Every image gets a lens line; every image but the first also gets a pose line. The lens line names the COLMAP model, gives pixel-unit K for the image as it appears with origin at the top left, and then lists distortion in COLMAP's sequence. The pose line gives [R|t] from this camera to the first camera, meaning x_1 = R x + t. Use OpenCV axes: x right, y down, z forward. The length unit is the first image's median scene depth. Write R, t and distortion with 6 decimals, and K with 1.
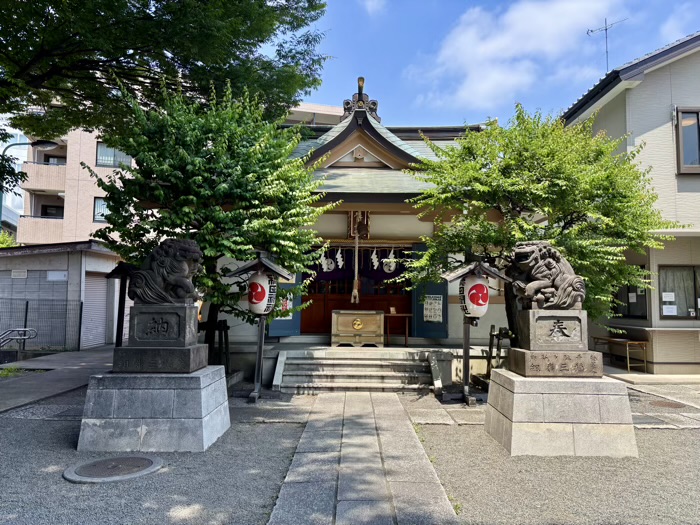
lens RADIAL K [[525.1, 0, 351.0], [0, 525.1, 268.1], [0, 0, 1]] dist [0.009249, -0.001742]
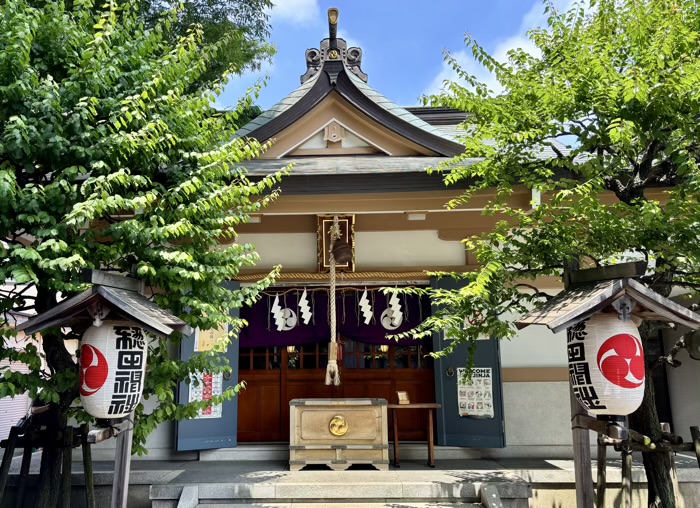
lens RADIAL K [[646.9, 0, 313.5], [0, 646.9, 254.7], [0, 0, 1]] dist [0.009617, -0.004624]
pose [[0.999210, -0.028372, -0.027820, 0.010454], [0.024551, 0.991319, -0.129162, 0.018829], [0.031243, 0.128377, 0.991233, 0.323769]]
